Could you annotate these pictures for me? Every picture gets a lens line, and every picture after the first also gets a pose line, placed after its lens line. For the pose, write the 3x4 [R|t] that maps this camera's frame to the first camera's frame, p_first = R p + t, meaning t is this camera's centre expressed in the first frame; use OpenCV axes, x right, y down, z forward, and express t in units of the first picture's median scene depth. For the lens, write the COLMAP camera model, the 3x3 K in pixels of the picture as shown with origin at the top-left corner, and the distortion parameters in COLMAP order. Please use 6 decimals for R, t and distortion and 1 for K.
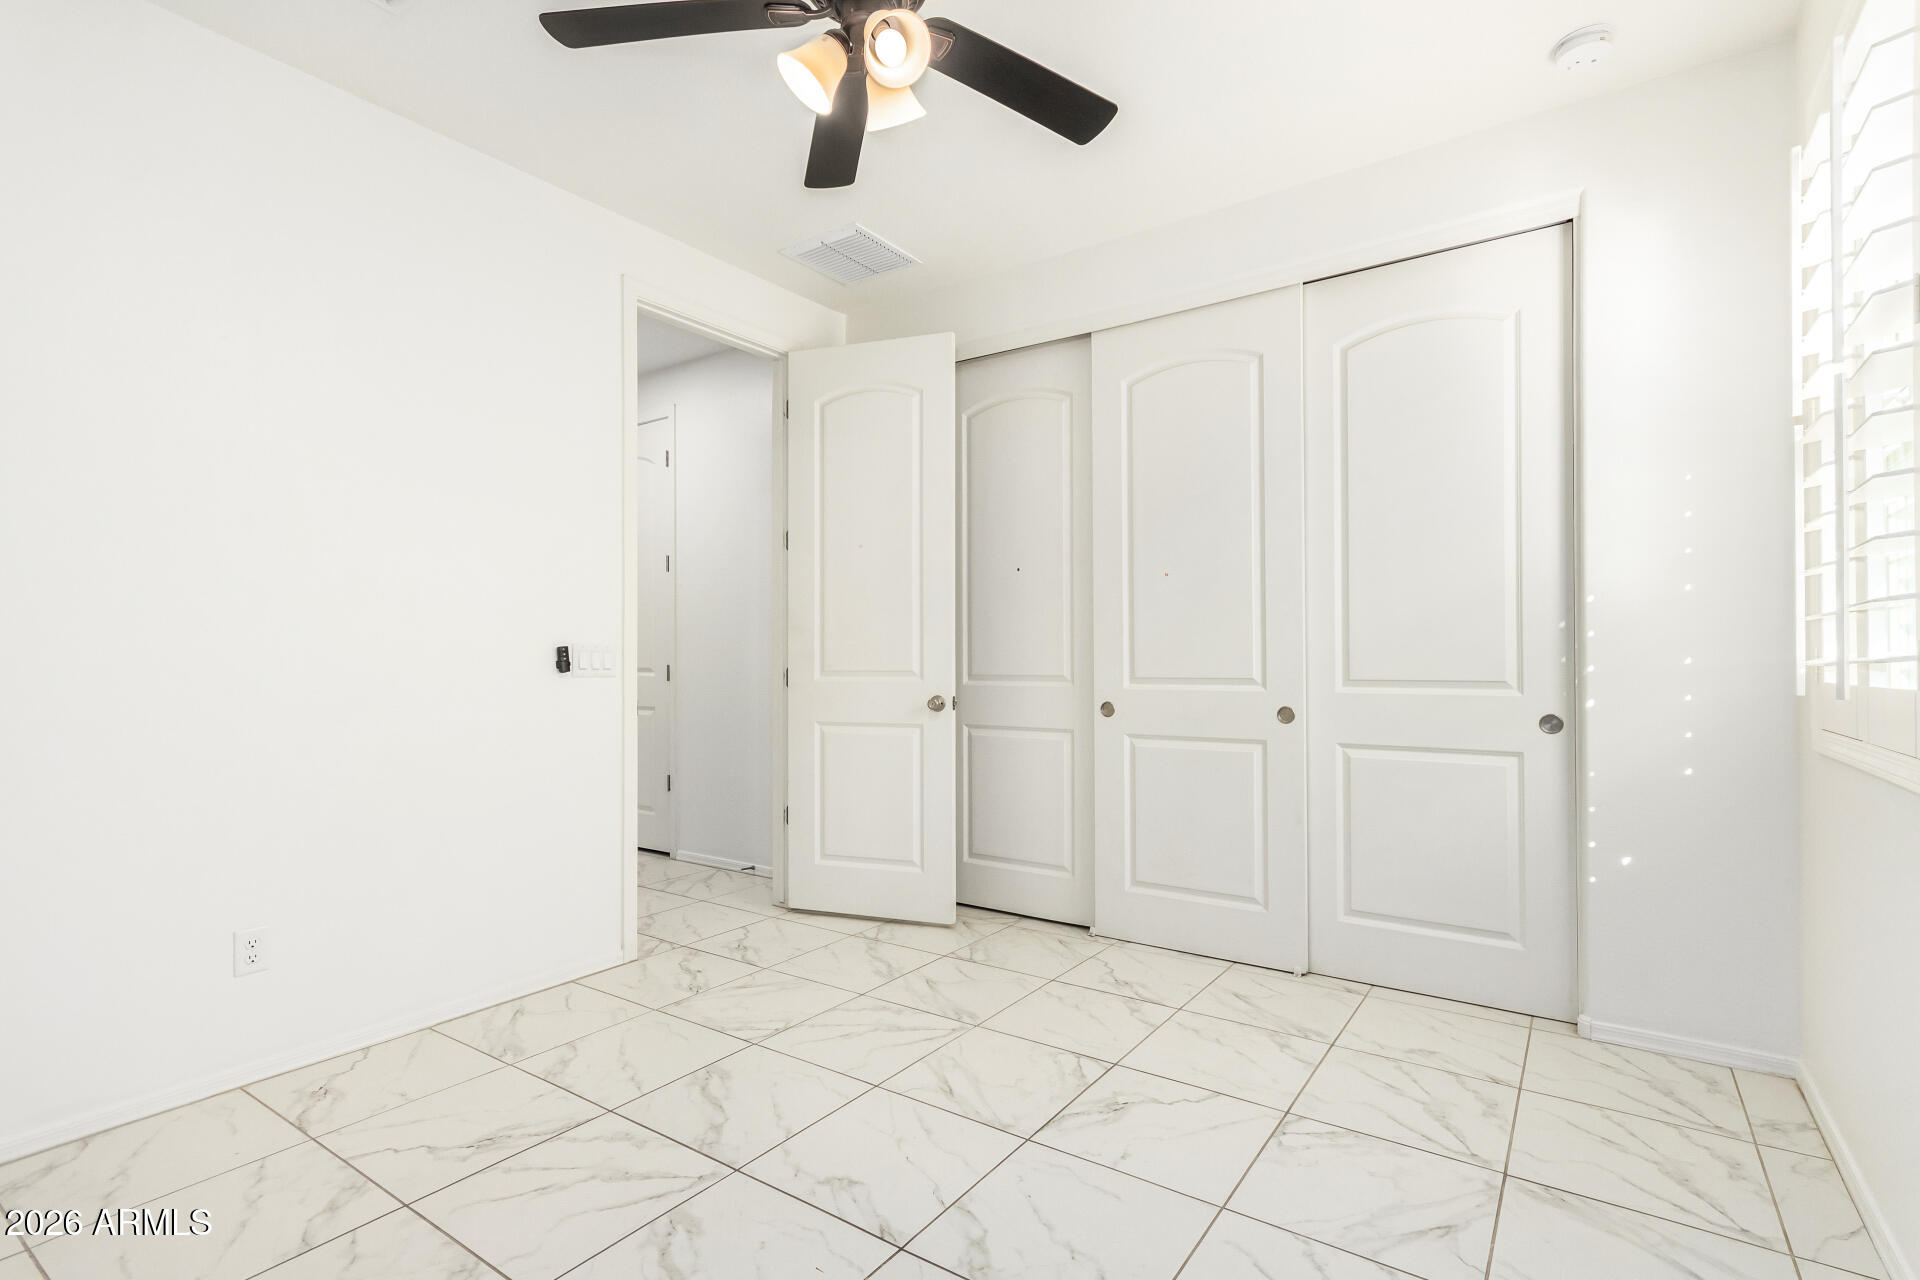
lens RADIAL K [[913.9, 0, 962.3], [0, 913.9, 646.3], [0, 0, 1]] dist [0.006701, 0.000541]
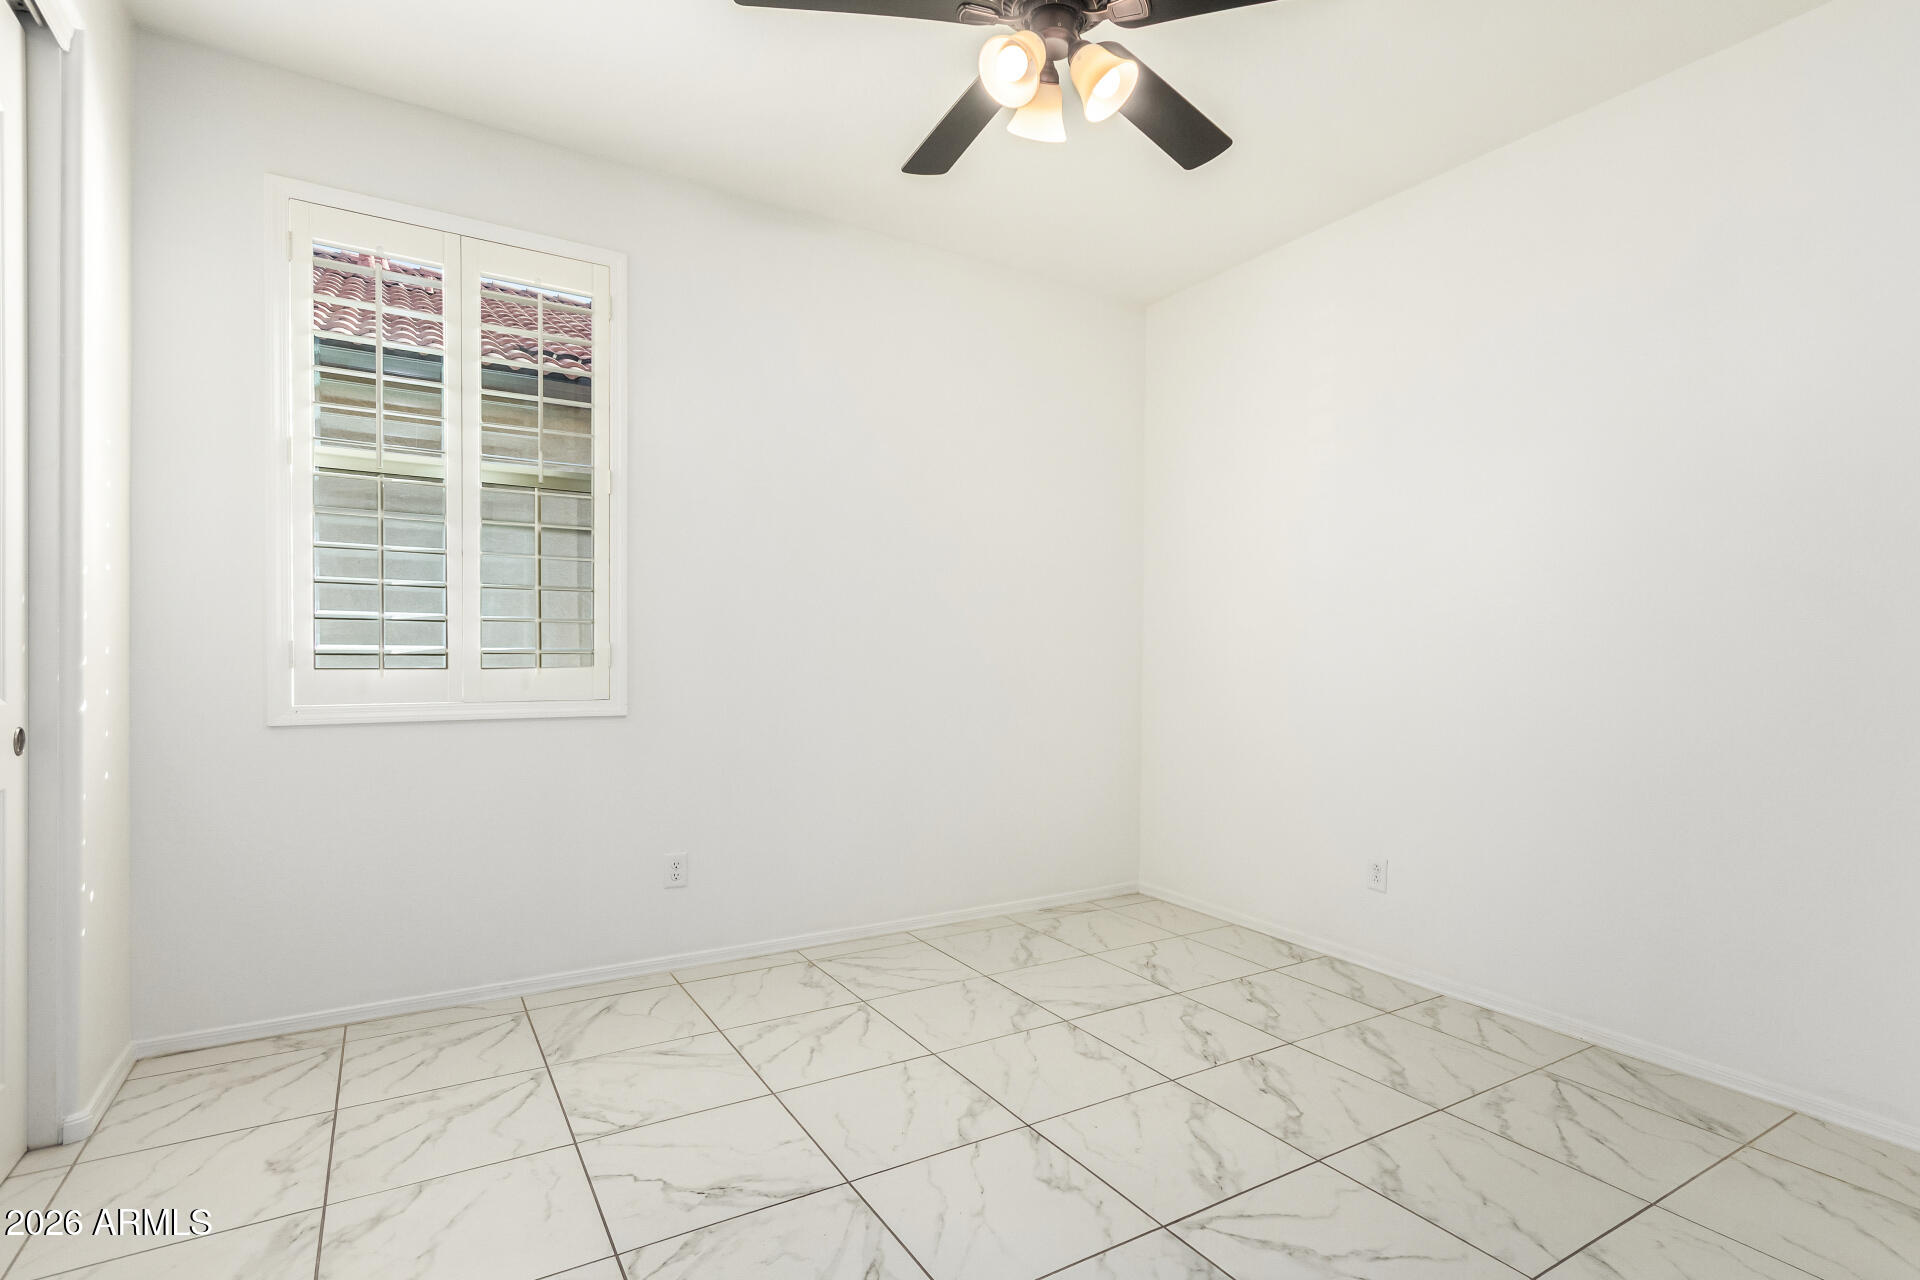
lens RADIAL K [[913.9, 0, 964.1], [0, 913.9, 647.2], [0, 0, 1]] dist [0.006701, 0.000541]
pose [[-0.914496, -0.005454, 0.404557, -0.398270], [-0.014313, 0.999719, -0.018875, 0.017584], [-0.404341, -0.023051, -0.914318, 1.782856]]
